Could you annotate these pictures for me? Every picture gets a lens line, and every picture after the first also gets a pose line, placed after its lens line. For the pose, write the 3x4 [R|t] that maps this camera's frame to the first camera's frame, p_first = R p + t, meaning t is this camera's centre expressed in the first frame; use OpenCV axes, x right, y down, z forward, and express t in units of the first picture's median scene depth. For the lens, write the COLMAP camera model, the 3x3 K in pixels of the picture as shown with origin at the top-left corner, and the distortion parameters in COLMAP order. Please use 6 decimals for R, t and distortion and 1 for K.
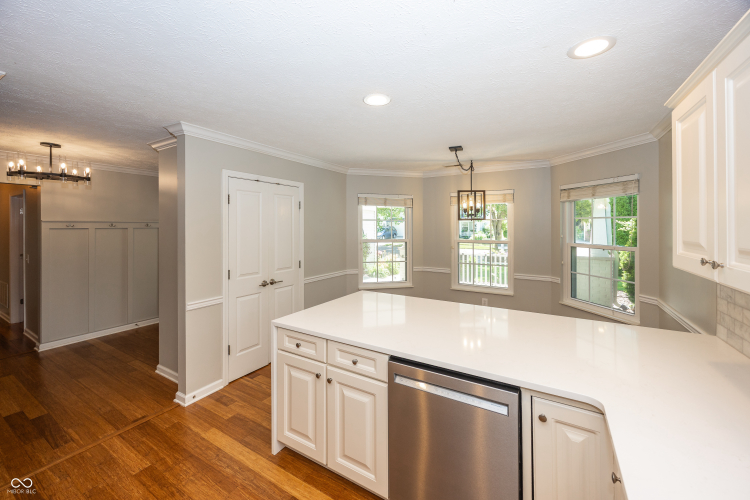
lens RADIAL K [[298.1, 0, 367.4], [0, 298.1, 227.3], [0, 0, 1]] dist [0.000000, 0.000232]
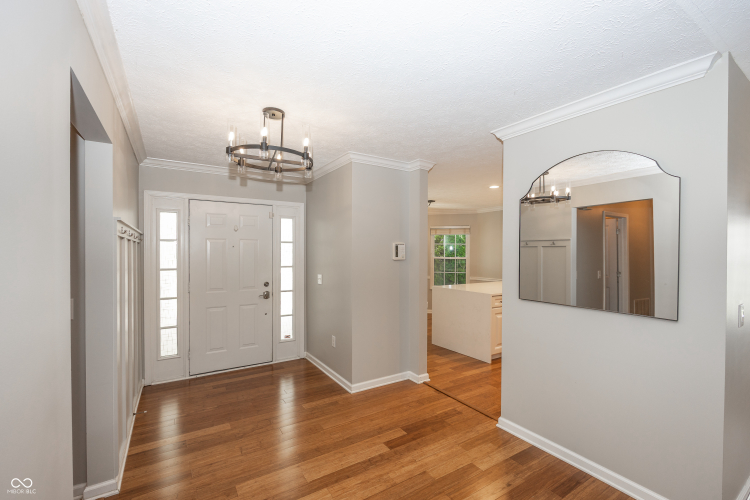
lens RADIAL K [[334.0, 0, 375.0], [0, 334.0, 250.0], [0, 0, 1]] dist [-0.000414, -0.000029]
pose [[0.438596, 0.011213, 0.898614, -0.935150], [-0.004113, 0.999937, -0.010470, 0.021876], [-0.898675, 0.000896, 0.438615, 0.262931]]
